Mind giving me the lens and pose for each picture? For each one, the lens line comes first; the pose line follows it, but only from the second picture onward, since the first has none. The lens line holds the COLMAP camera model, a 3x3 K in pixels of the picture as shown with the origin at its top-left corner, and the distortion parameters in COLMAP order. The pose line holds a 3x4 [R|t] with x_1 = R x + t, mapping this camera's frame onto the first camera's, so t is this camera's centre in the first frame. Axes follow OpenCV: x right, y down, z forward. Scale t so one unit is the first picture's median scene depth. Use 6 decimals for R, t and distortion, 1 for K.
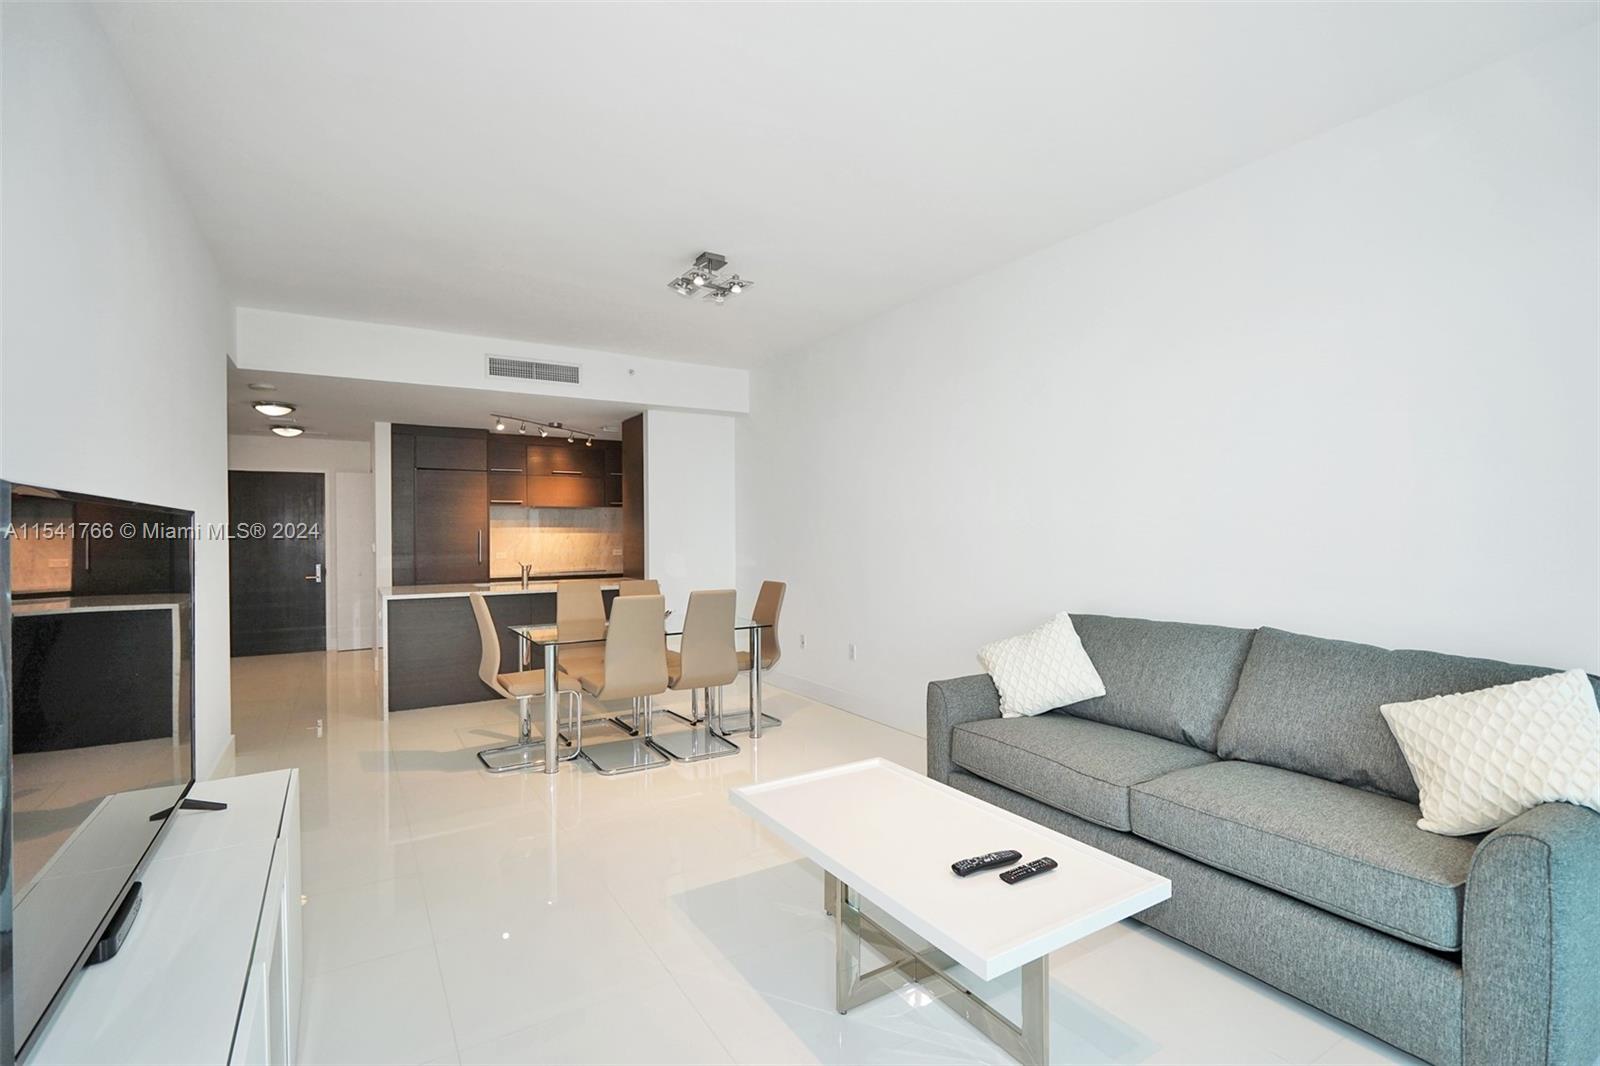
lens RADIAL K [[729.7, 0, 800.0], [0, 729.7, 533.0], [0, 0, 1]] dist [0.009249, -0.000625]
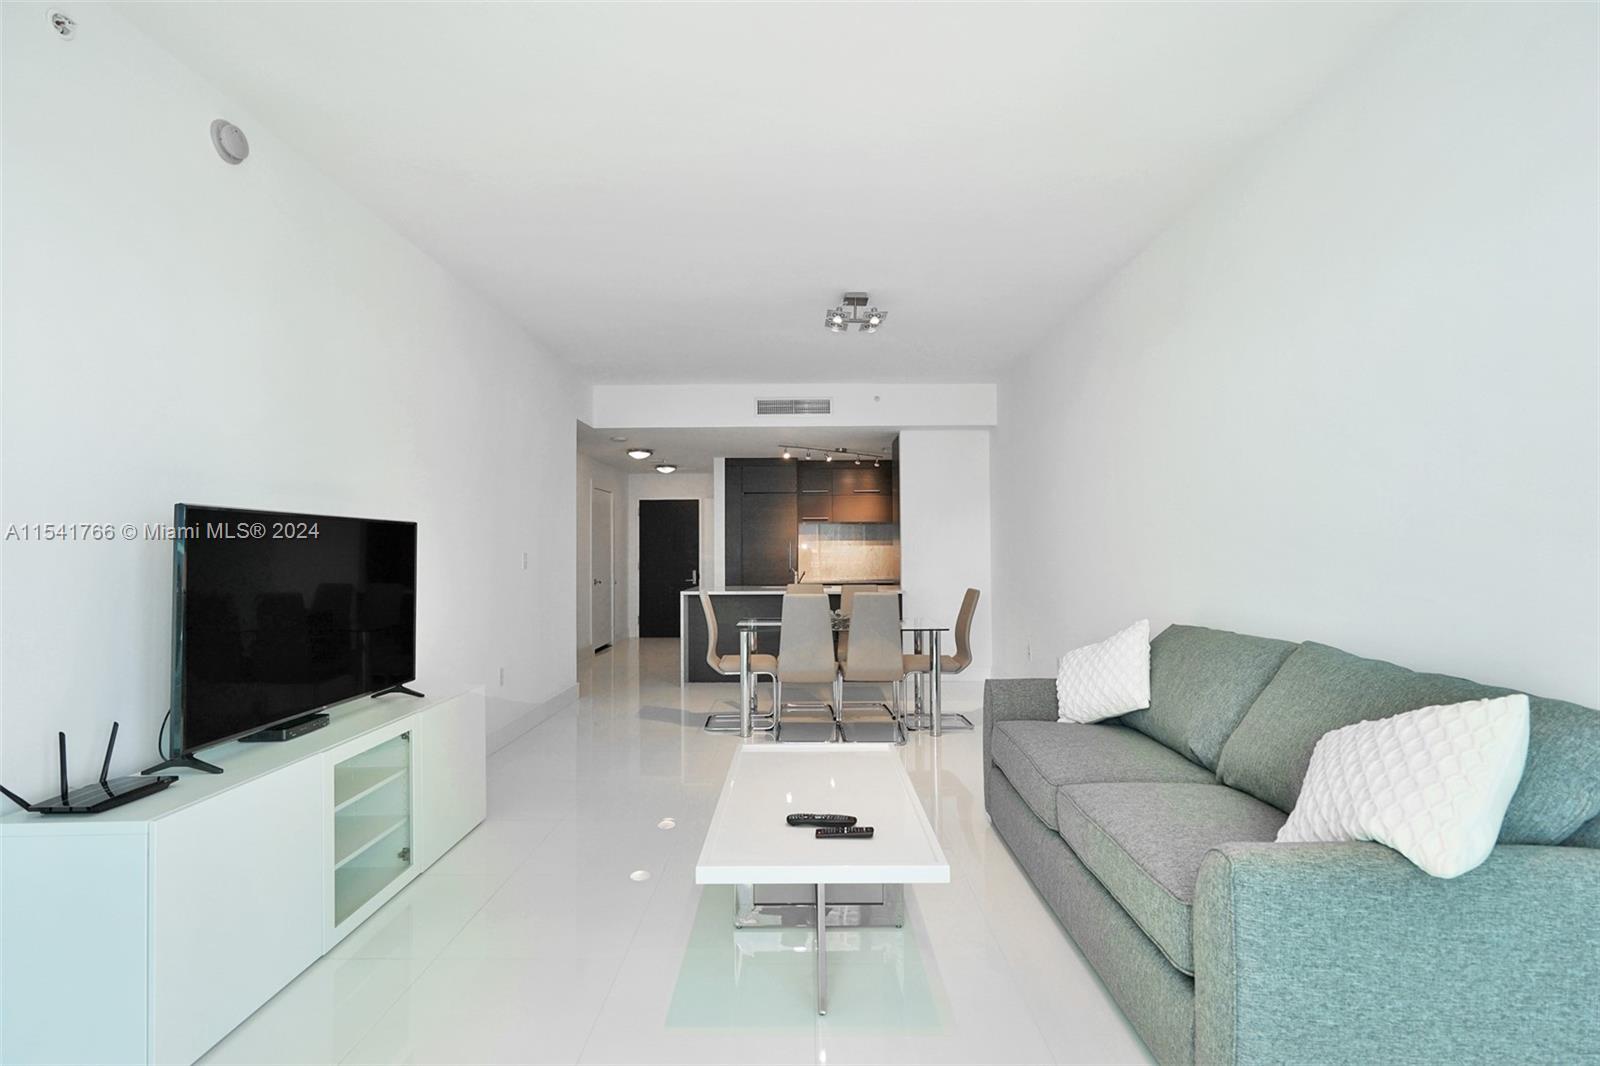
lens RADIAL K [[739.4, 0, 799.3], [0, 739.4, 515.7], [0, 0, 1]] dist [-0.001088, -0.000122]
pose [[0.844600, -0.024242, -0.534849, 0.256456], [-0.003608, 0.998694, -0.050963, 0.015469], [0.535386, 0.044973, 0.843409, -0.004908]]
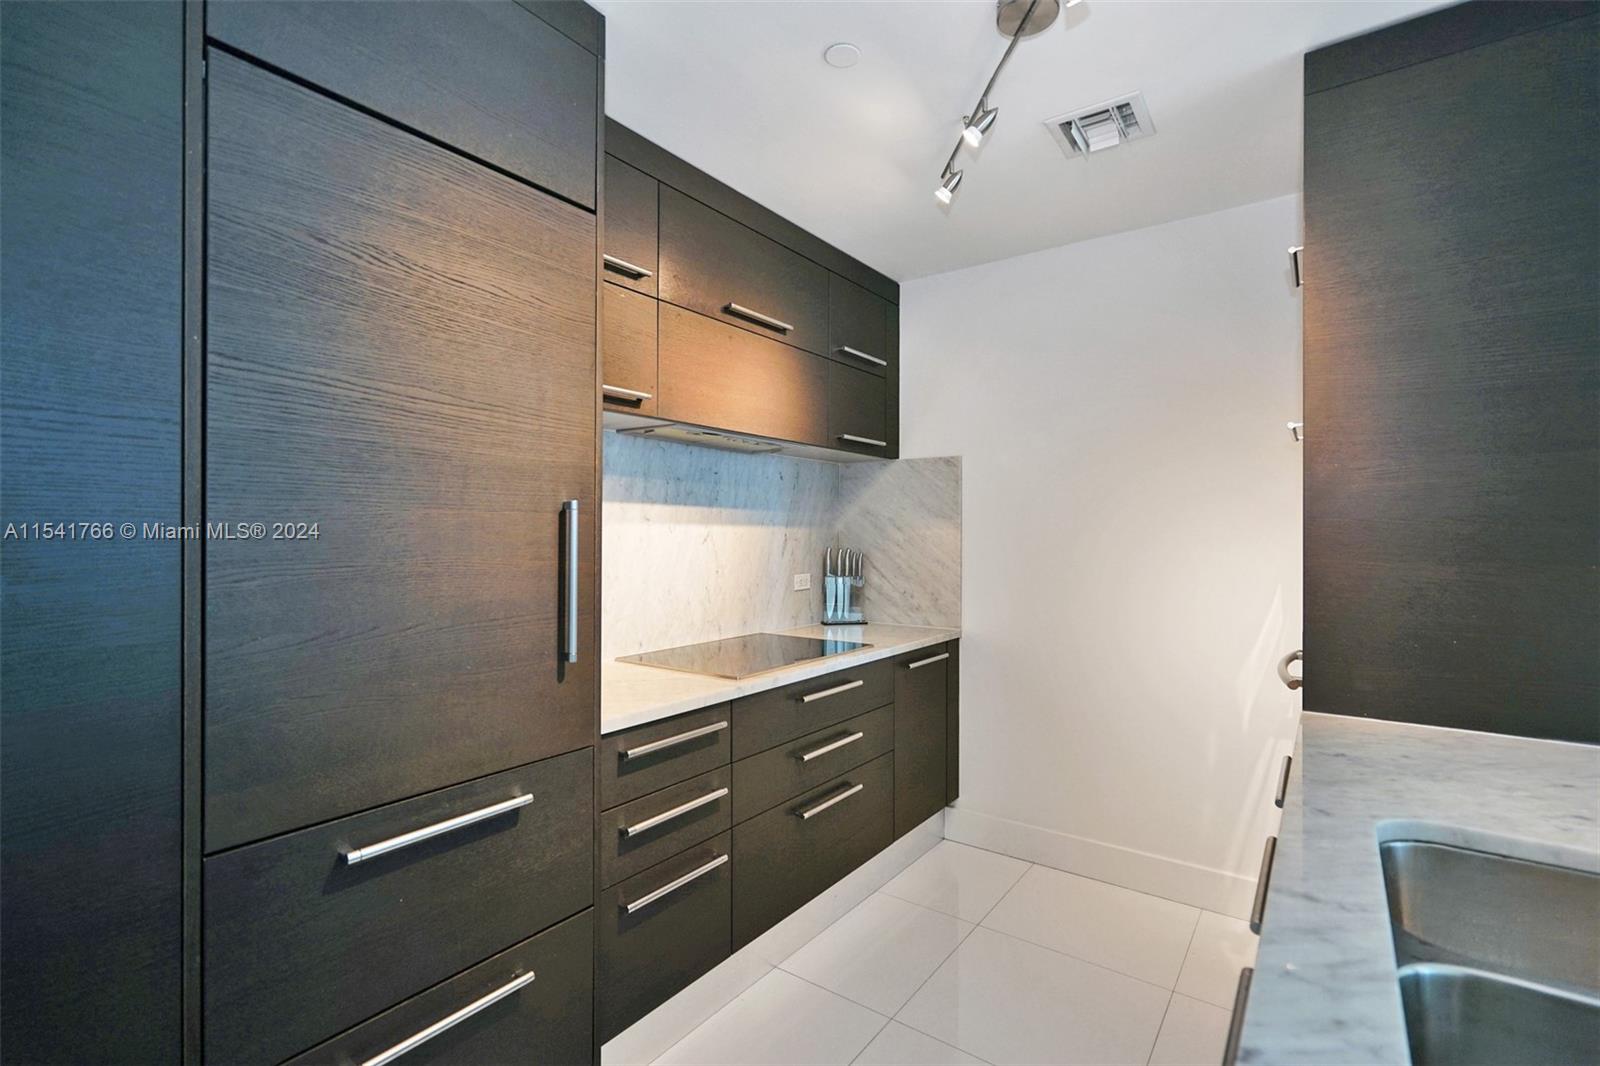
lens RADIAL K [[729.7, 0, 800.0], [0, 729.7, 533.0], [0, 0, 1]] dist [0.009249, -0.000625]
pose [[0.926997, 0.004610, 0.375041, -0.446011], [-0.001965, 0.999970, -0.007435, 0.006599], [-0.375065, 0.006155, 0.926978, 0.767252]]
